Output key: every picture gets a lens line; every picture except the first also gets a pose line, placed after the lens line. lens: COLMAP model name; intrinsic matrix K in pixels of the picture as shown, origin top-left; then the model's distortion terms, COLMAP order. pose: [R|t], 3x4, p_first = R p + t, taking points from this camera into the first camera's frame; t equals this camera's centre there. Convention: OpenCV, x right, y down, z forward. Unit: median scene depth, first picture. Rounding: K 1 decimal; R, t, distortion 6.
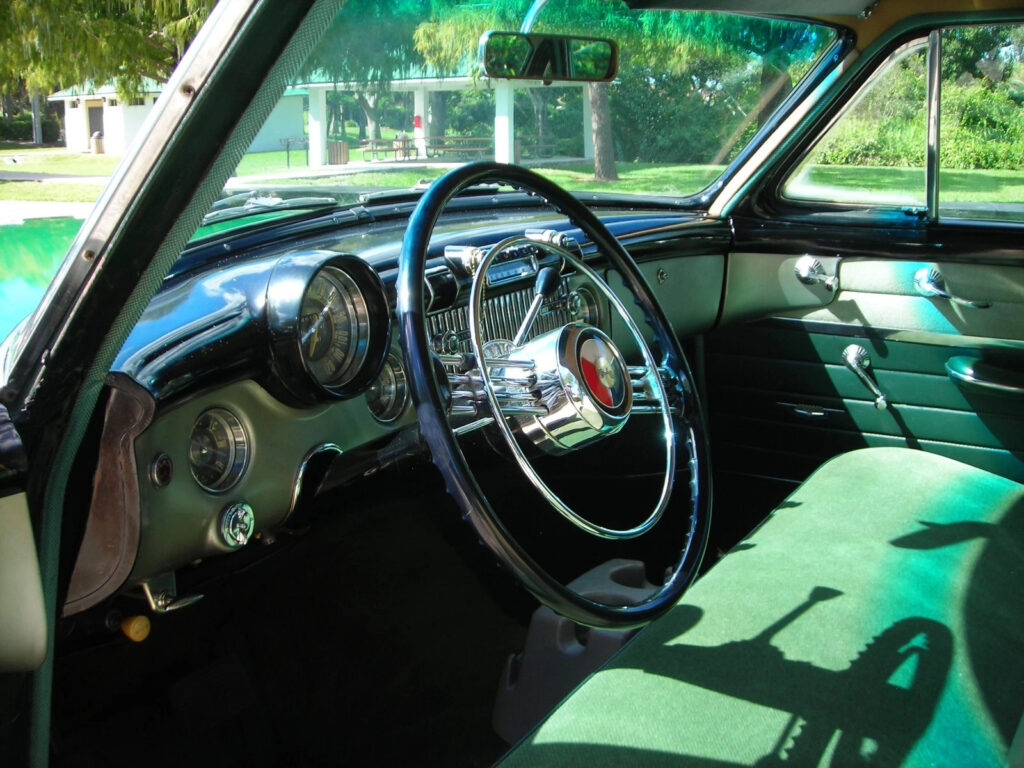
lens RADIAL K [[1171.4, 0, 512.0], [0, 1171.4, 384.0], [0, 0, 1]] dist [-0.227761, 0.067745]
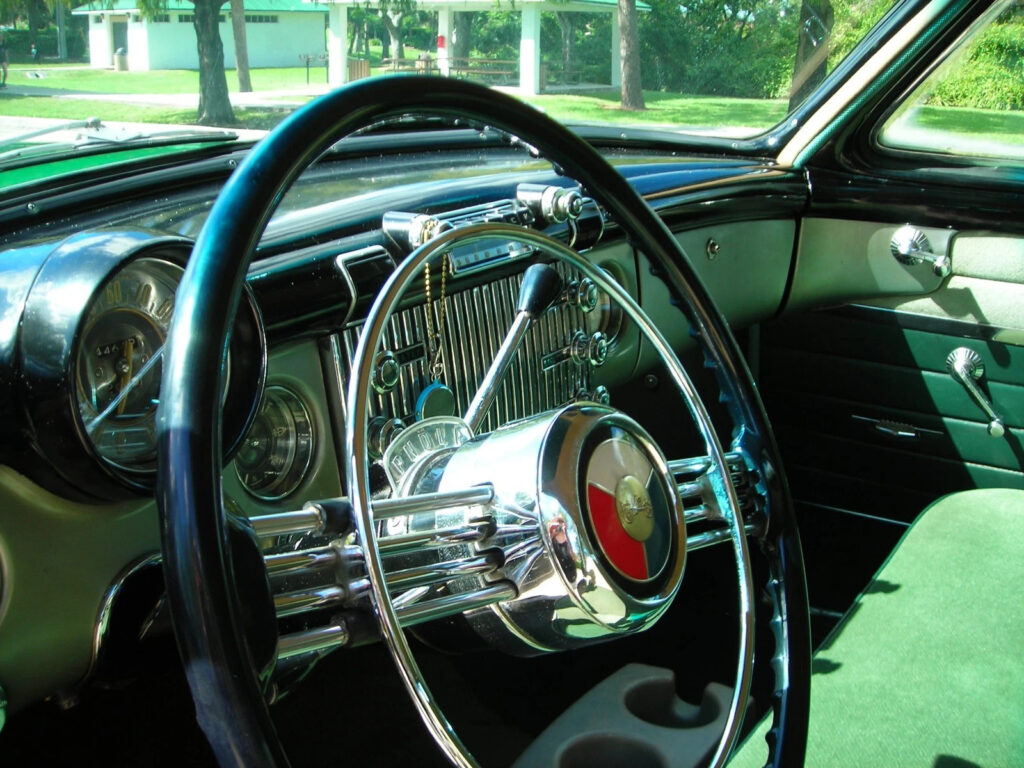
lens RADIAL K [[1183.1, 0, 509.3], [0, 1183.1, 368.2], [0, 0, 1]] dist [-0.223966, 0.231486]
pose [[0.999202, 0.036889, -0.015302, 0.016133], [-0.036117, 0.998195, 0.047991, -0.047214], [0.017045, -0.047400, 0.998731, 0.258682]]
